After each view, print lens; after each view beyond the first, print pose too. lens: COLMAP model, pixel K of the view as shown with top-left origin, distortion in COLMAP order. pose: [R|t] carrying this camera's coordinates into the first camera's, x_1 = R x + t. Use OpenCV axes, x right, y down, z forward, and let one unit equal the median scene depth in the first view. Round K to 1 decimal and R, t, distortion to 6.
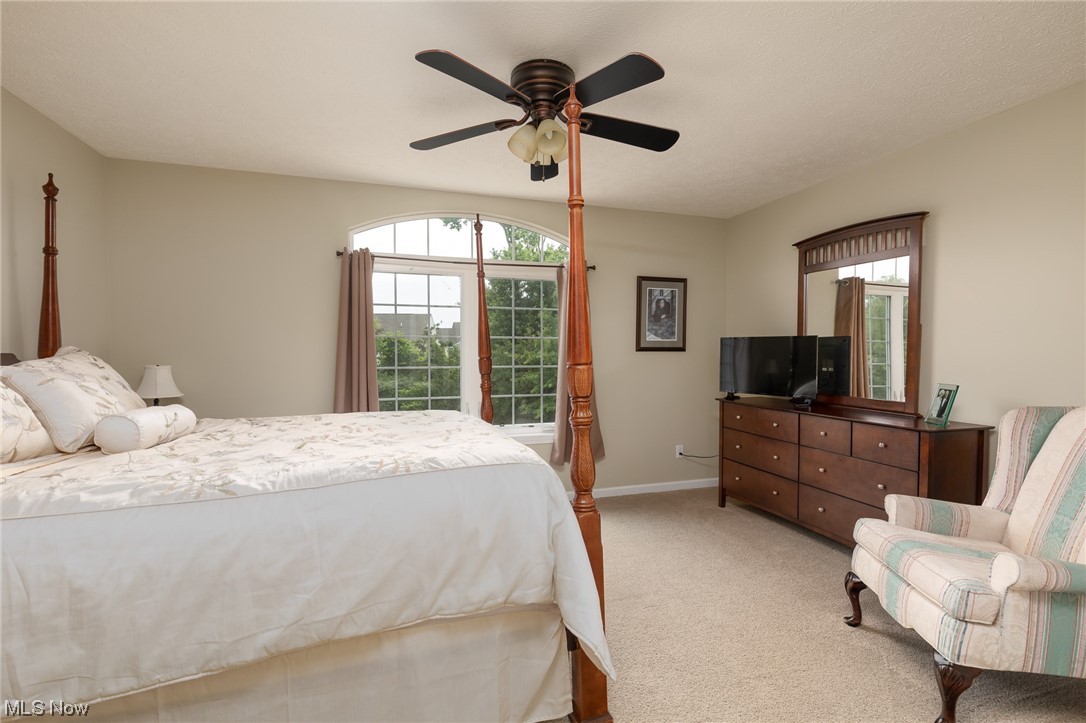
lens RADIAL K [[483.6, 0, 543.0], [0, 483.6, 361.5], [0, 0, 1]] dist [0.002655, 0.000295]
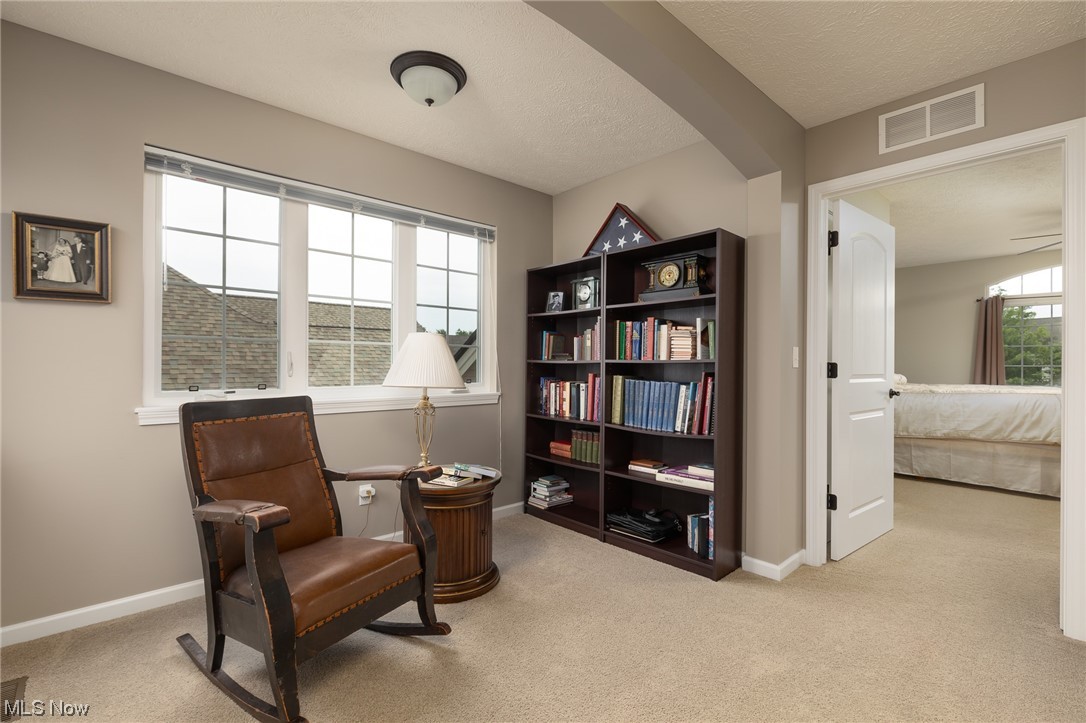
lens RADIAL K [[483.6, 0, 543.0], [0, 483.6, 361.5], [0, 0, 1]] dist [0.002655, 0.000295]
pose [[0.399821, 0.002793, -0.916589, 1.349366], [-0.013635, 0.999903, -0.002900, 0.090915], [0.916492, 0.013657, 0.399821, -2.795903]]
